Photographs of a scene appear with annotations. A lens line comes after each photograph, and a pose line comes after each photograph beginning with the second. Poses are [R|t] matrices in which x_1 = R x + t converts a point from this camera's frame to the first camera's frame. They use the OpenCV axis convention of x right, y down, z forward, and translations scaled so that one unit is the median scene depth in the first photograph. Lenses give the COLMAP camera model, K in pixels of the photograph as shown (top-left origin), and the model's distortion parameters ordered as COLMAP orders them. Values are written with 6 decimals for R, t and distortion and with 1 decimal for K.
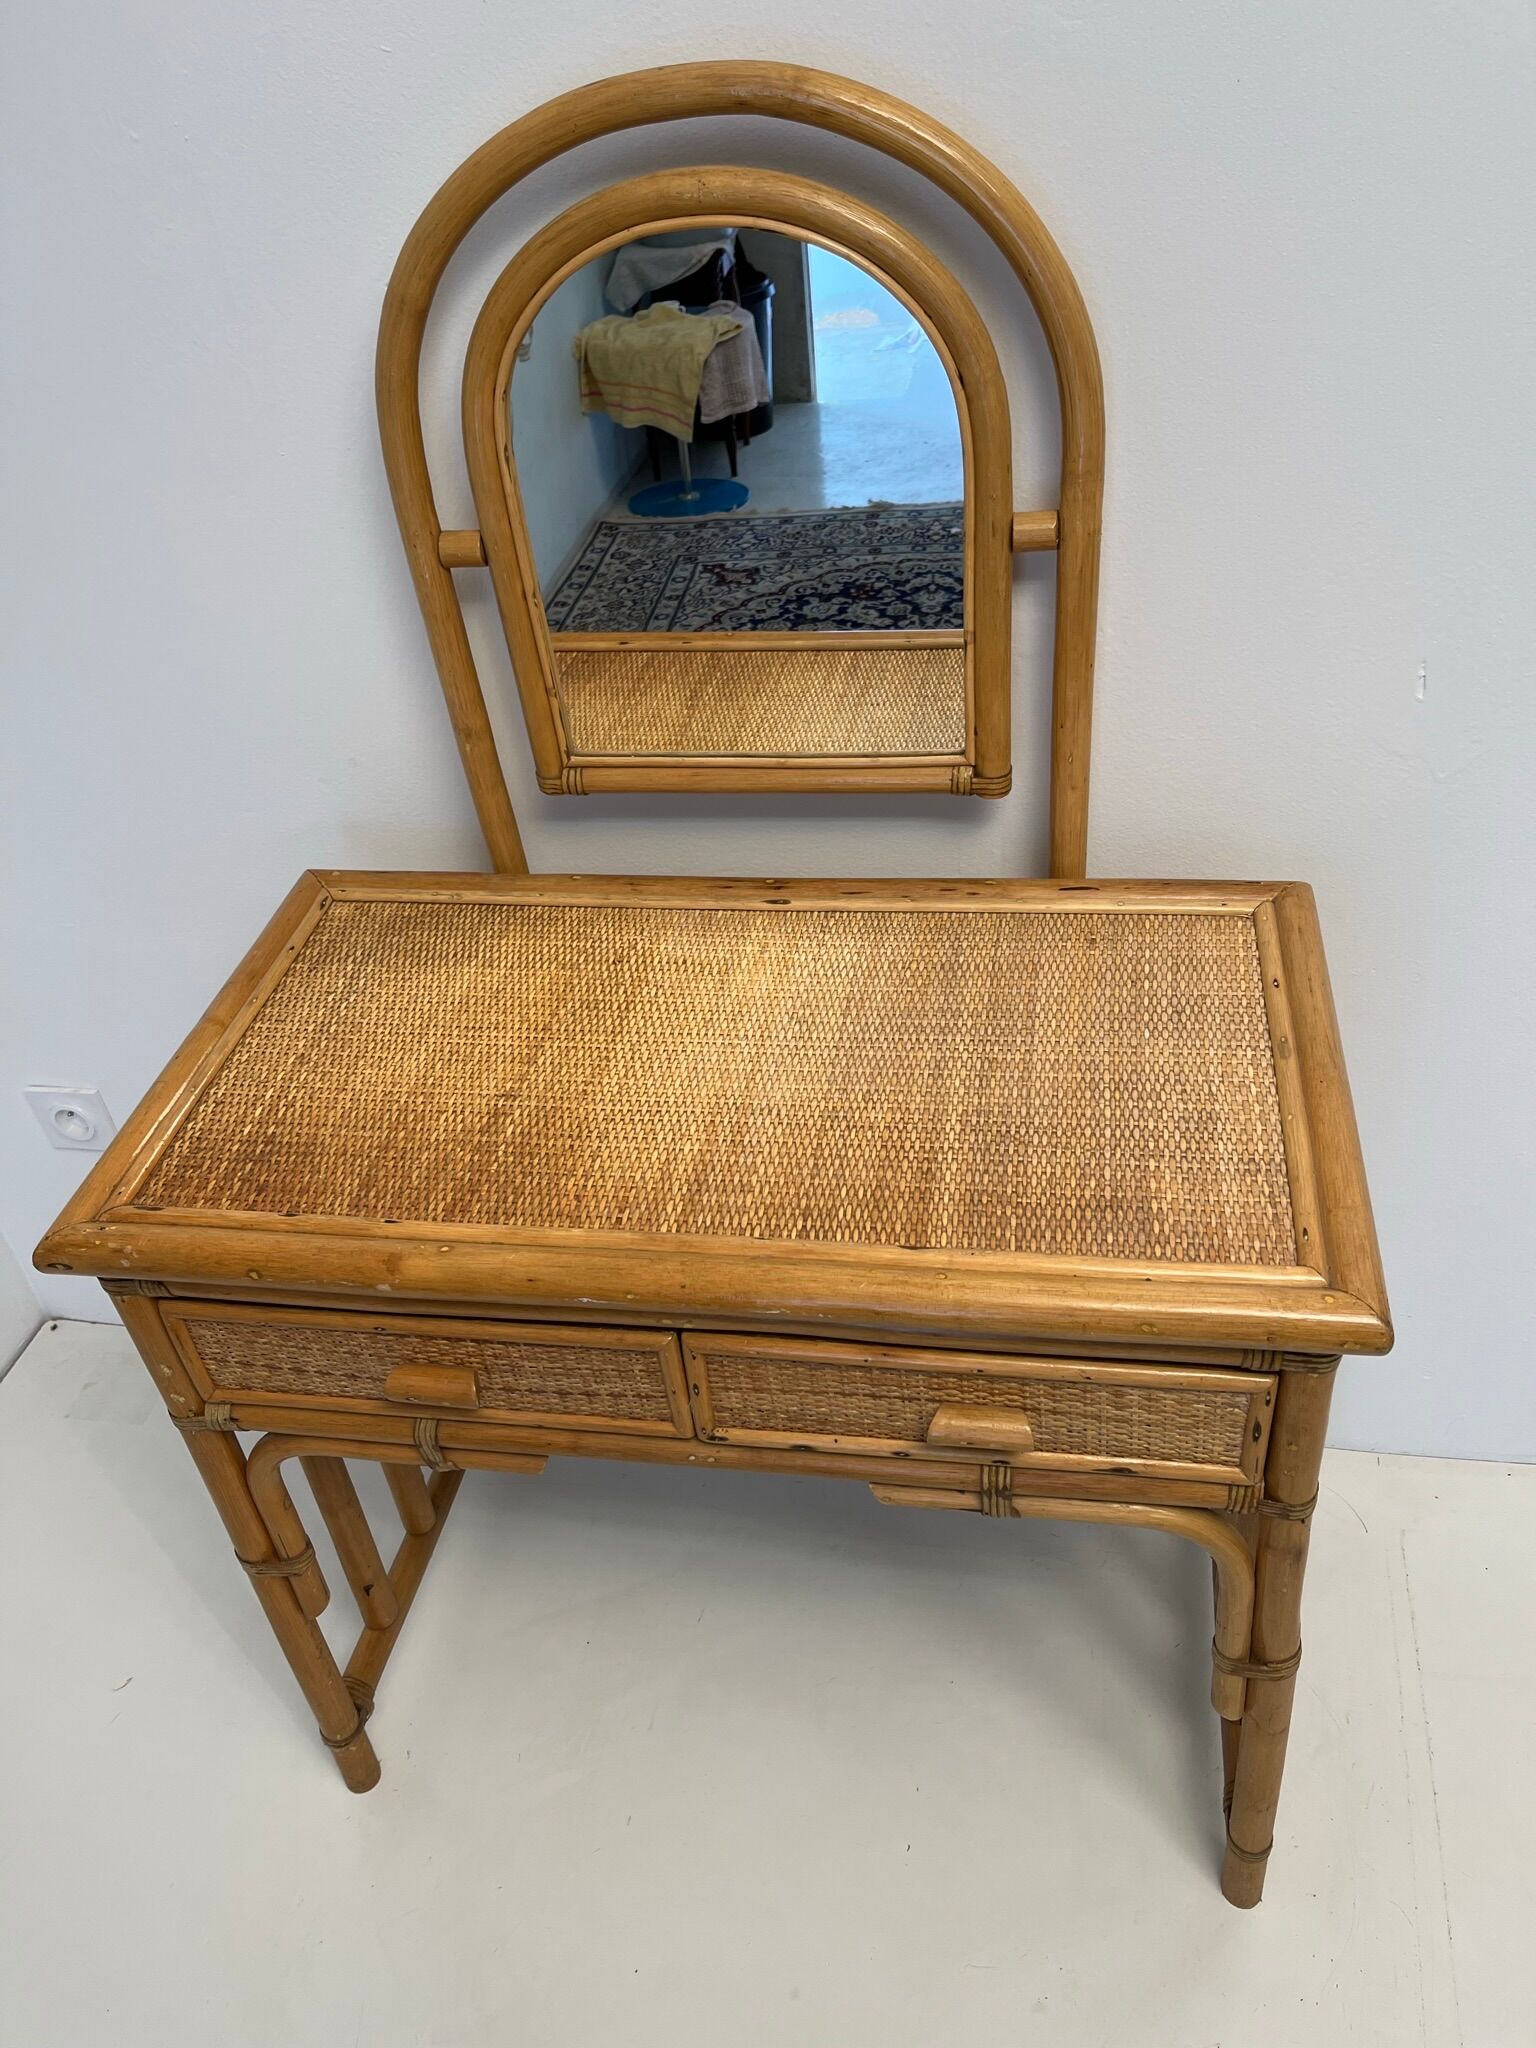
lens RADIAL K [[1557.8, 0, 779.7], [0, 1557.8, 1033.3], [0, 0, 1]] dist [0.042169, -0.031397]
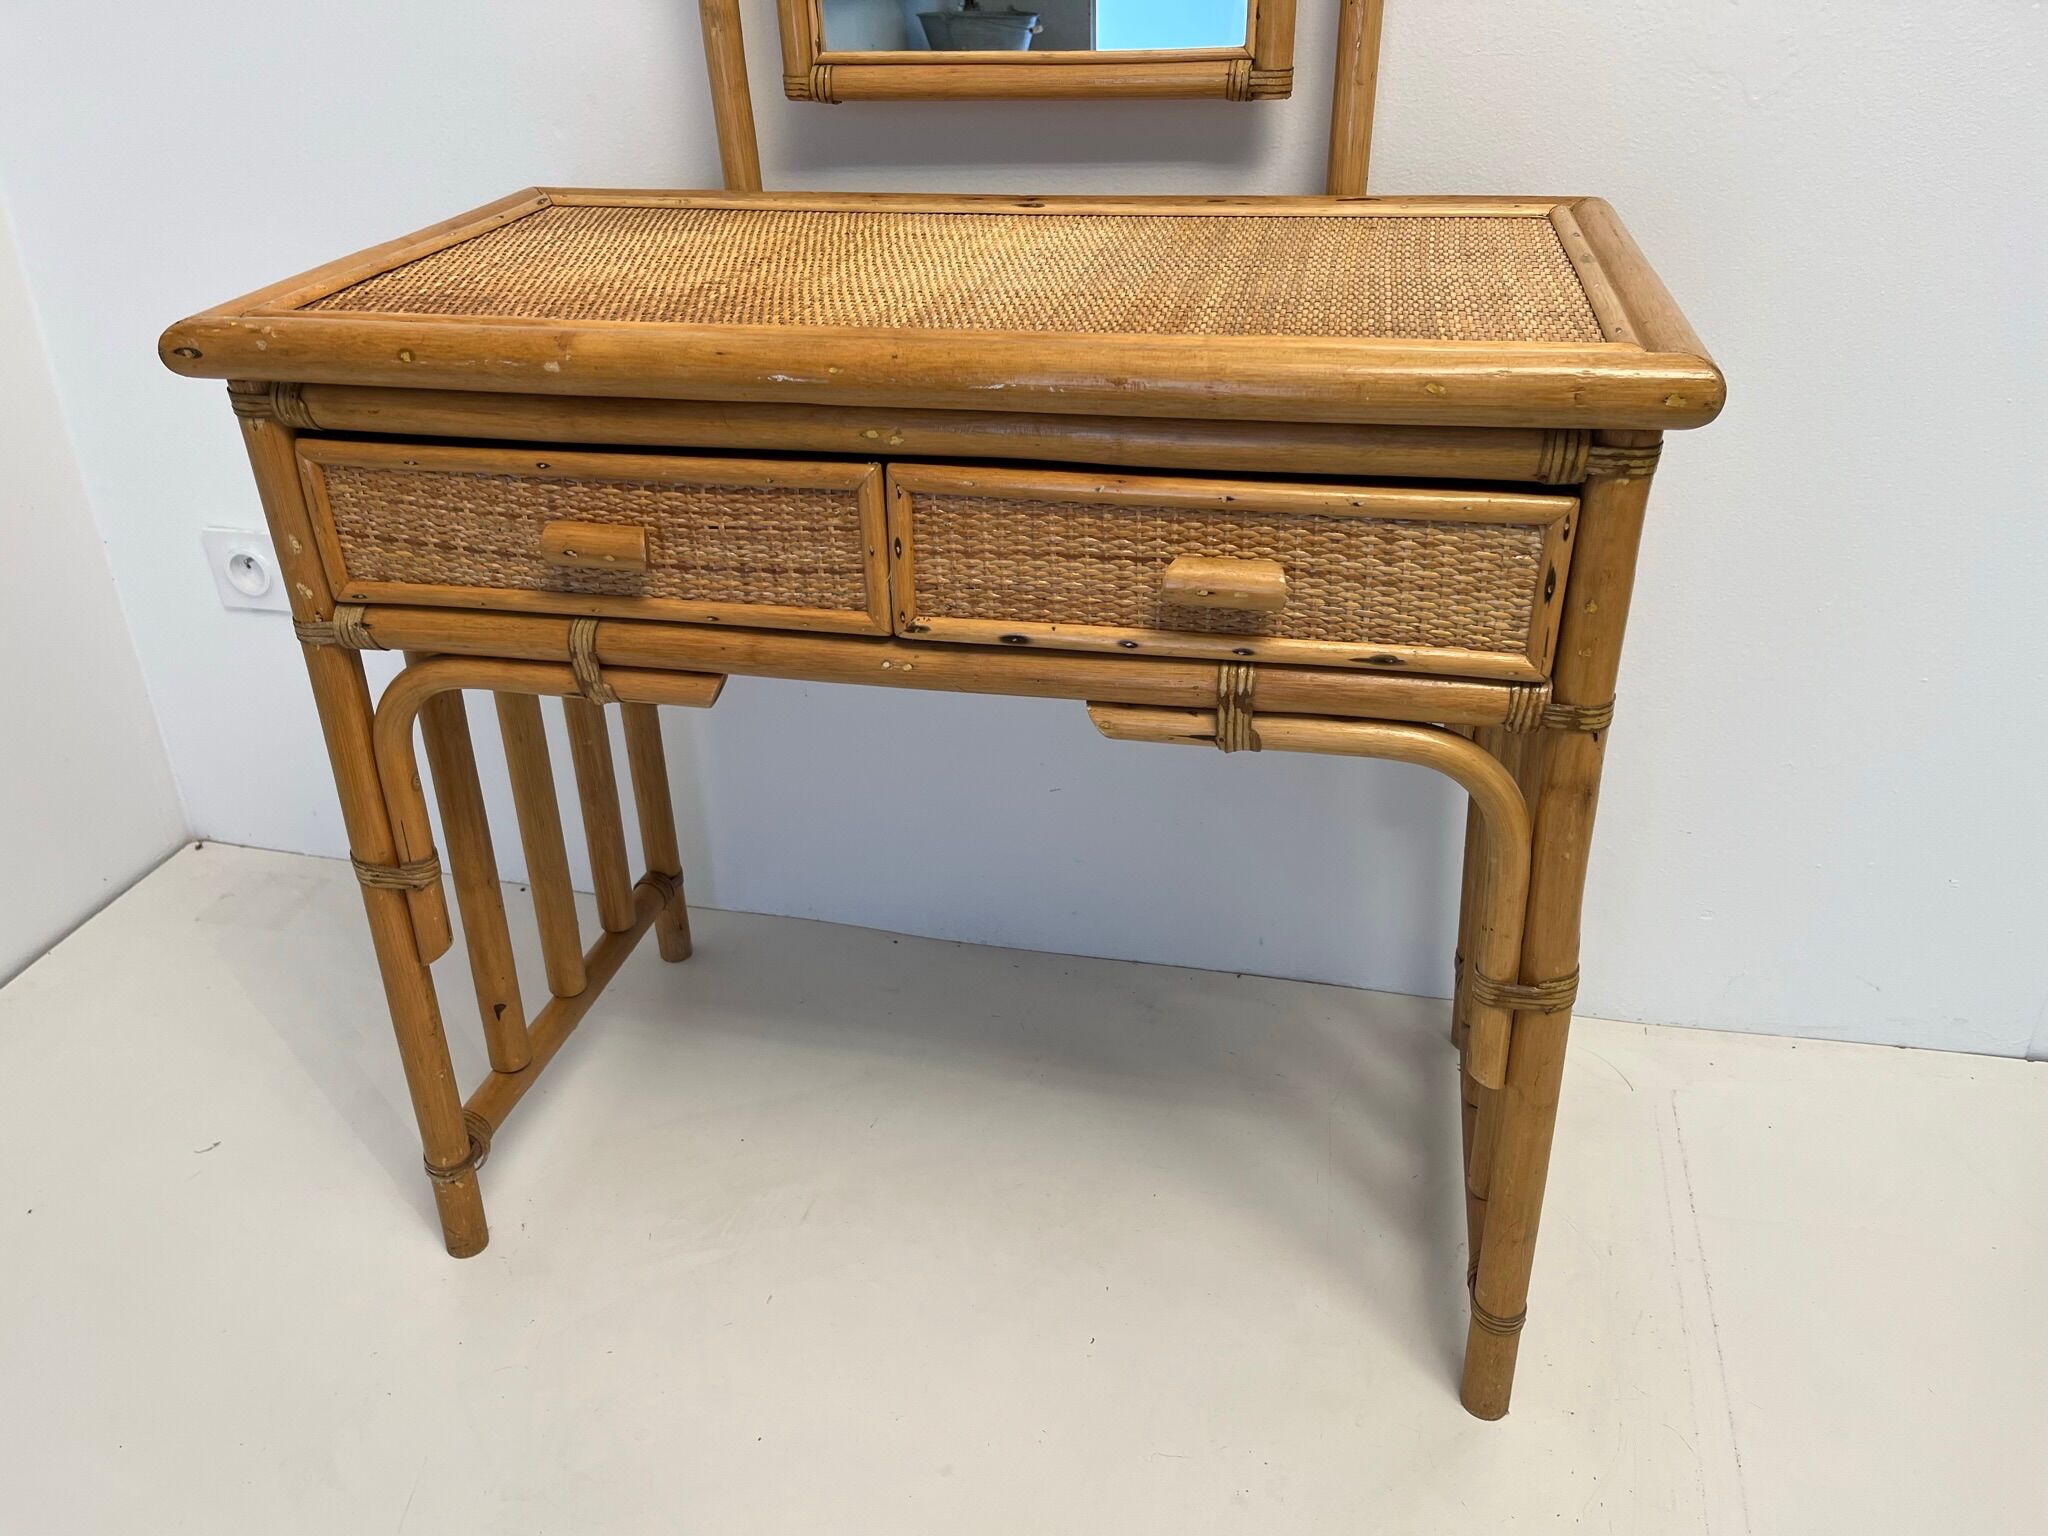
lens RADIAL K [[1557.8, 0, 1009.0], [0, 1557.8, 779.2], [0, 0, 1]] dist [0.042169, -0.031397]
pose [[0.996708, 0.080884, -0.005625, 0.019870], [-0.080843, 0.986123, -0.145004, 0.411401], [-0.006181, 0.144981, 0.989415, 0.140710]]
